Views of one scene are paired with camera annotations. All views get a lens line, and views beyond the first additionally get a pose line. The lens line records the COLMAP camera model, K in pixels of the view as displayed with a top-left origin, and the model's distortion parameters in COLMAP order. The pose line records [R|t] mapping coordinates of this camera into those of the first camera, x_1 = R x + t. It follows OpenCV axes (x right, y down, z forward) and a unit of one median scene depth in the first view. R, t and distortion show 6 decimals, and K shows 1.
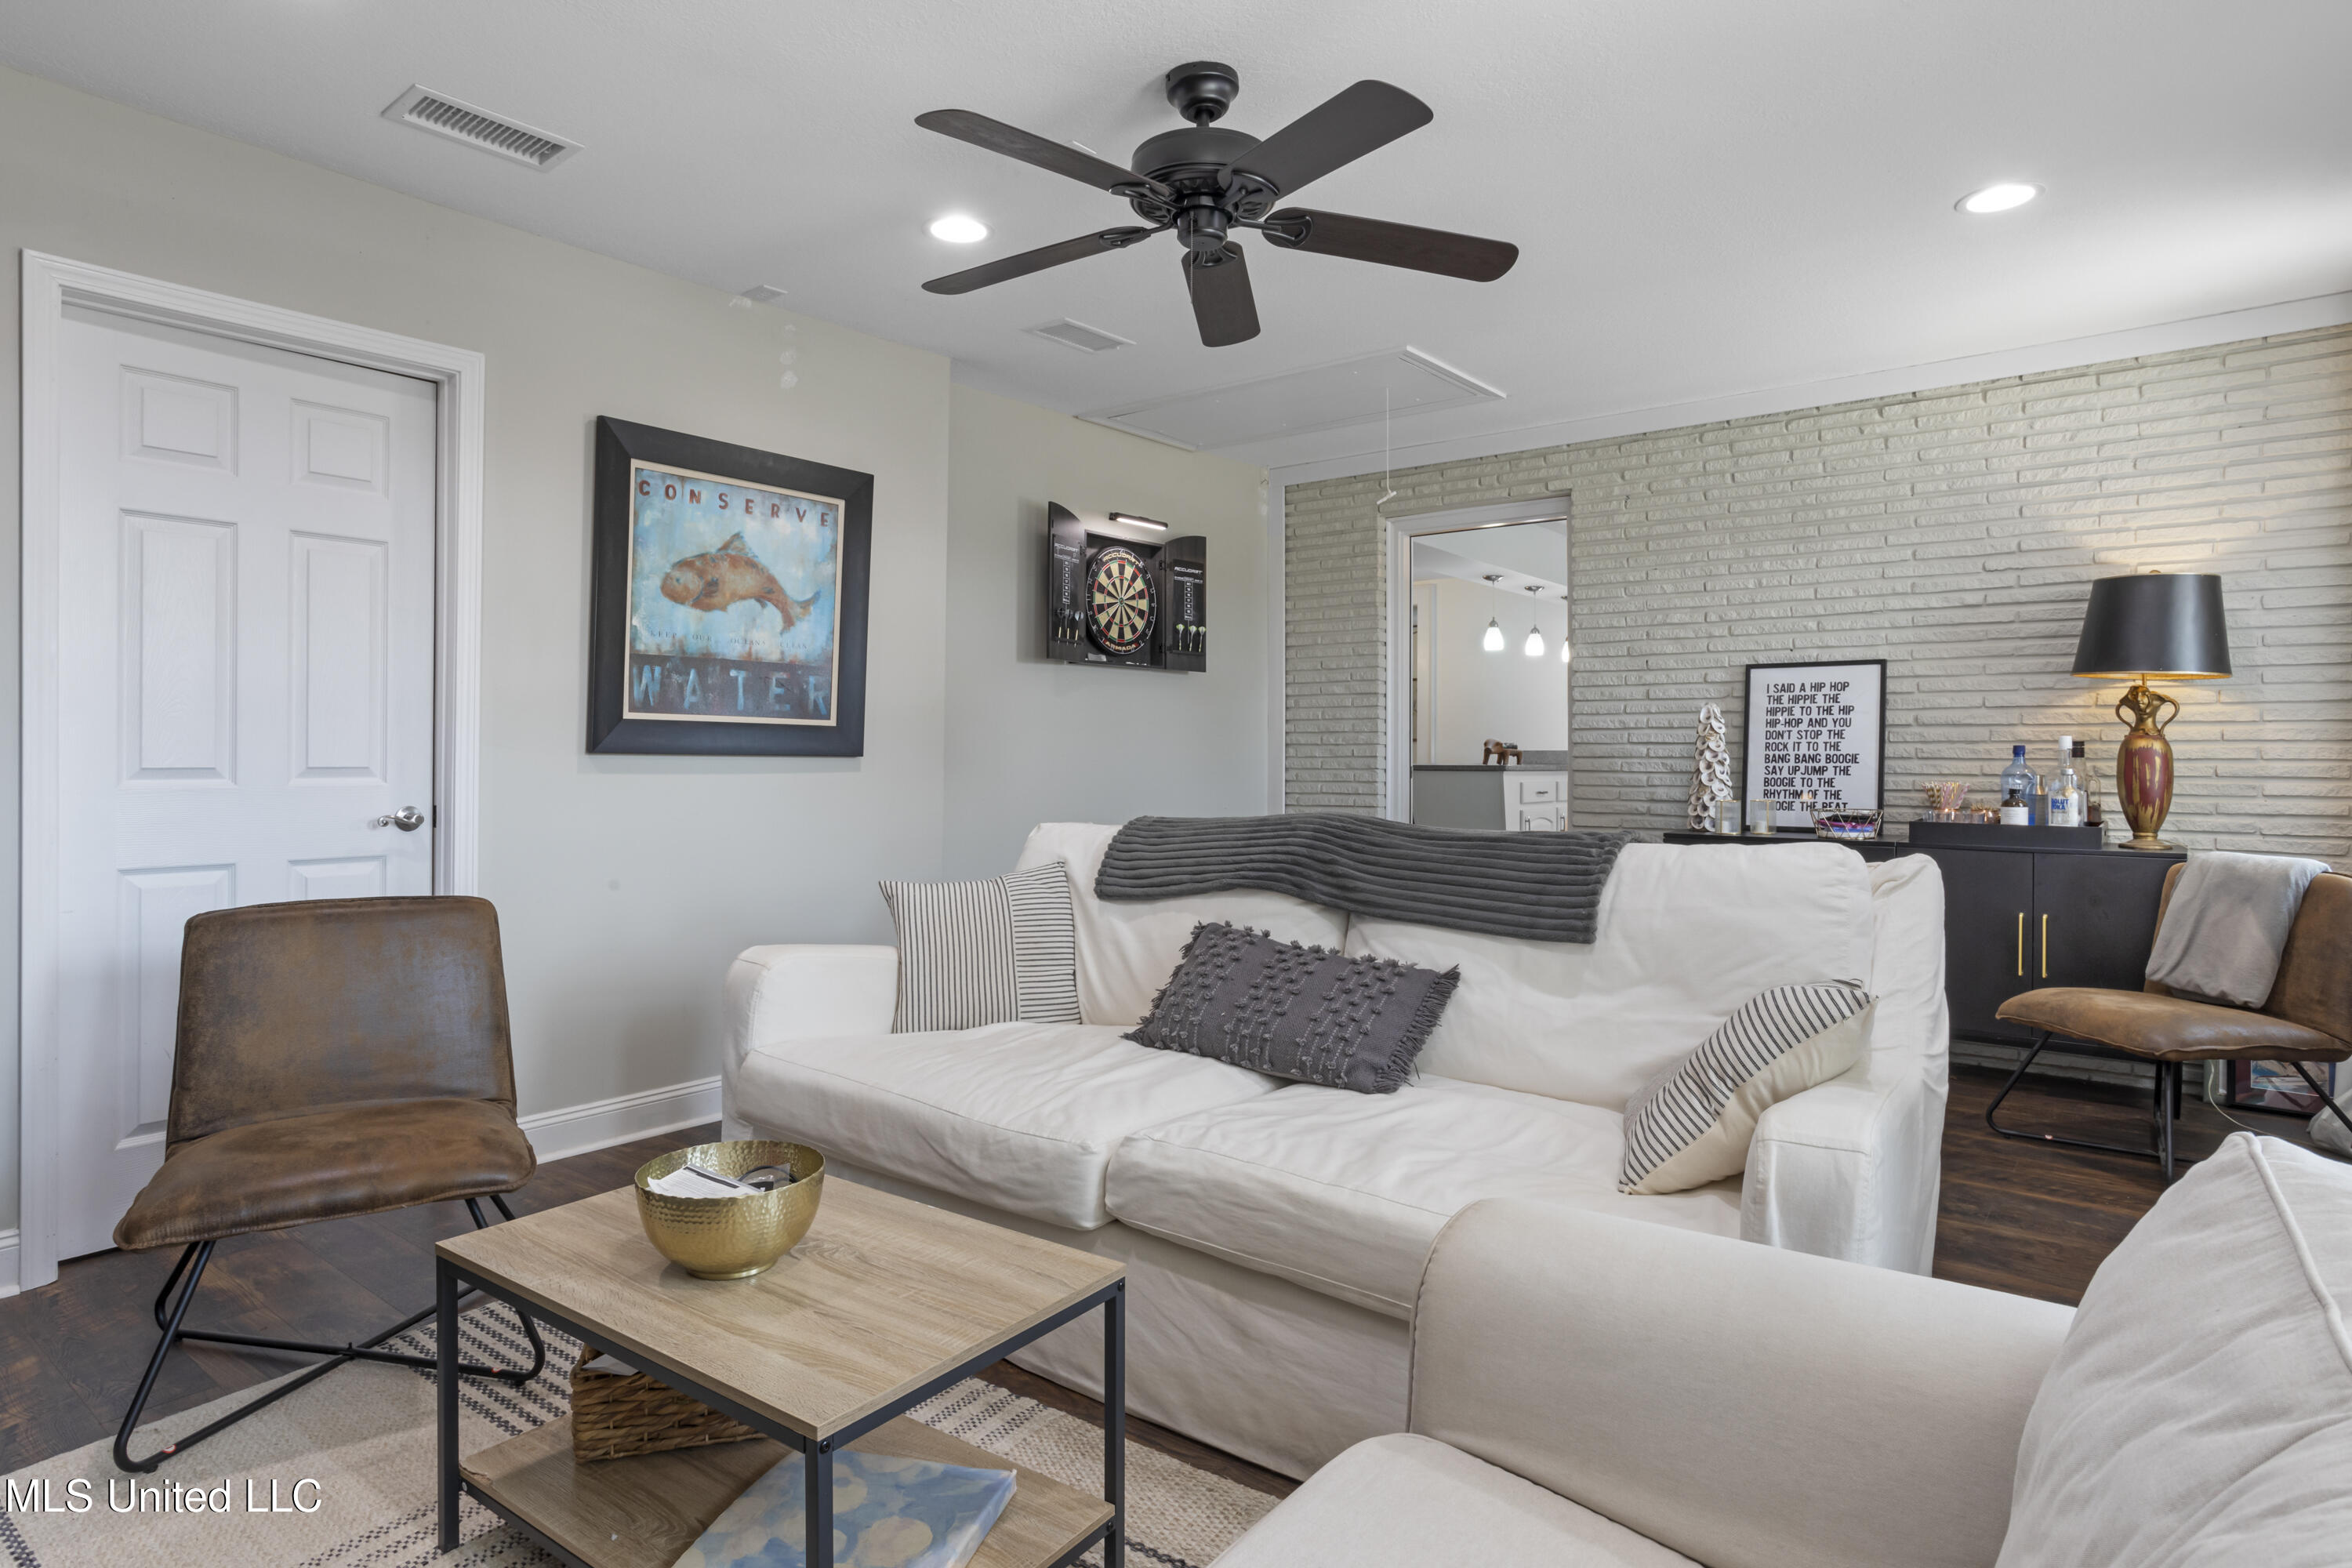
lens RADIAL K [[1337.4, 0, 1176.8], [0, 1337.4, 775.6], [0, 0, 1]] dist [-0.045460, 0.011853]
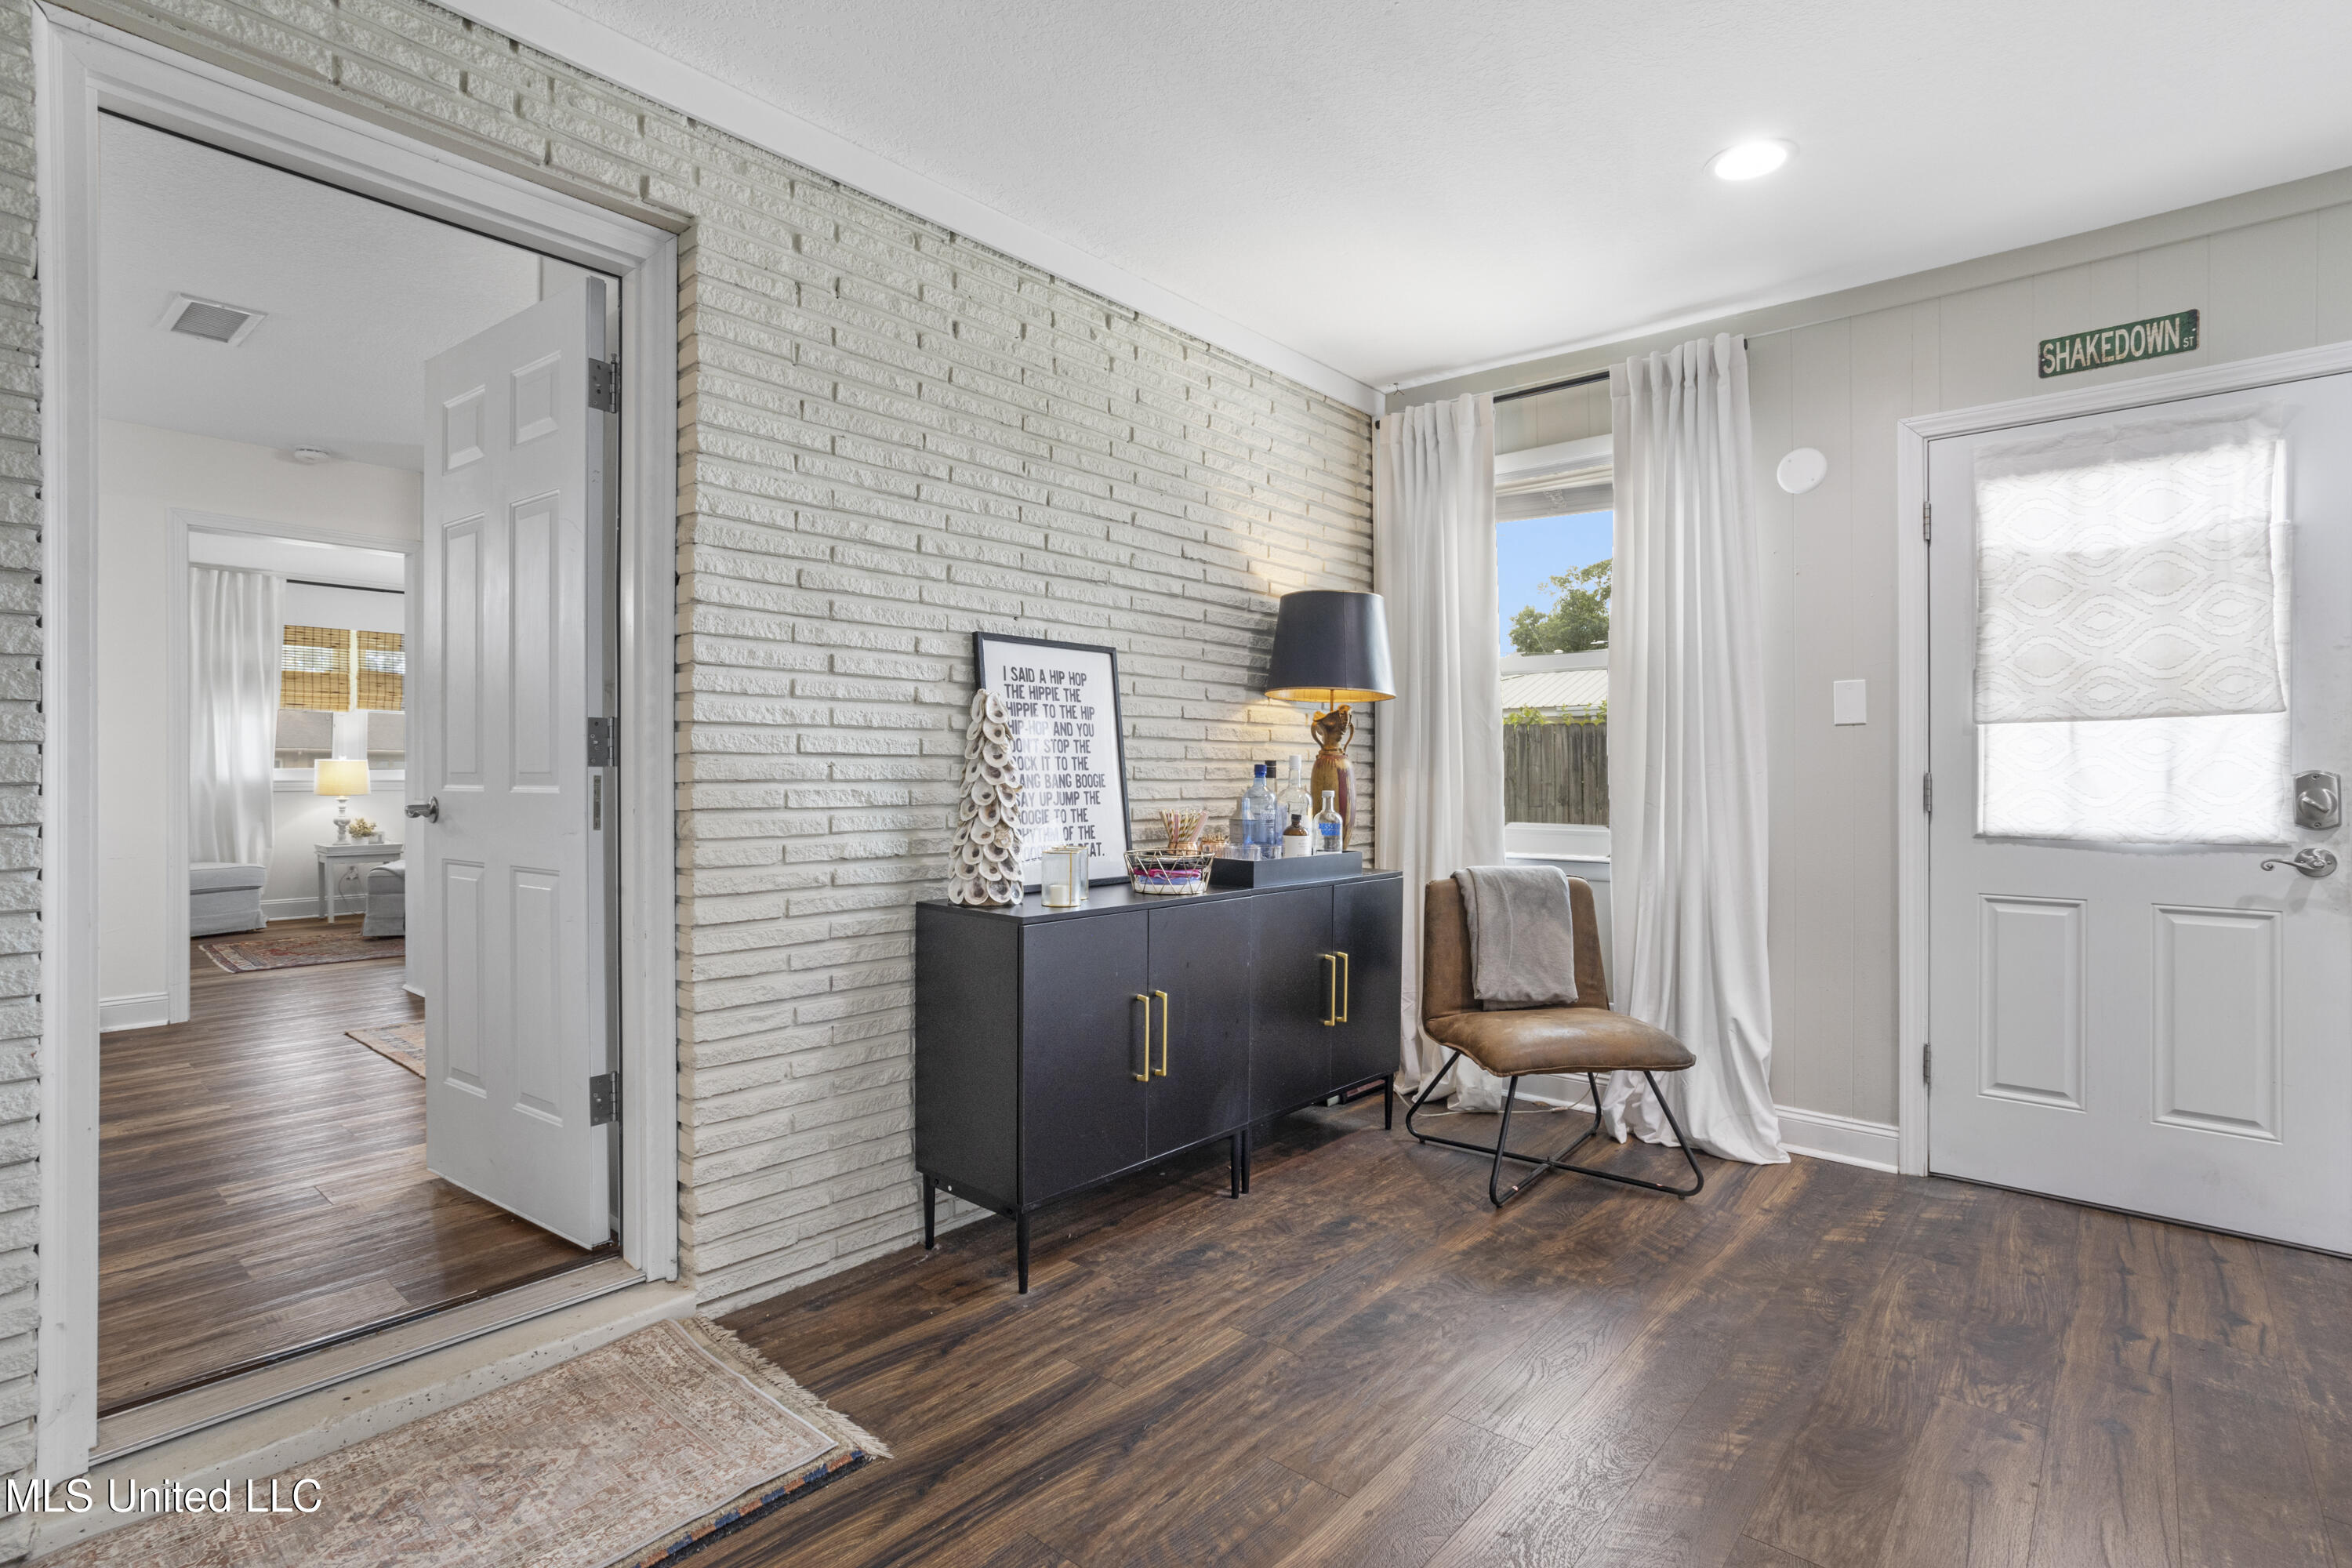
lens RADIAL K [[1128.4, 0, 1177.9], [0, 1128.4, 768.2], [0, 0, 1]] dist [-0.024137, 0.009740]
pose [[0.046803, 0.001508, 0.998903, -0.102928], [0.013950, 0.999900, -0.002163, -0.017284], [-0.998807, 0.014036, 0.046777, 0.910652]]
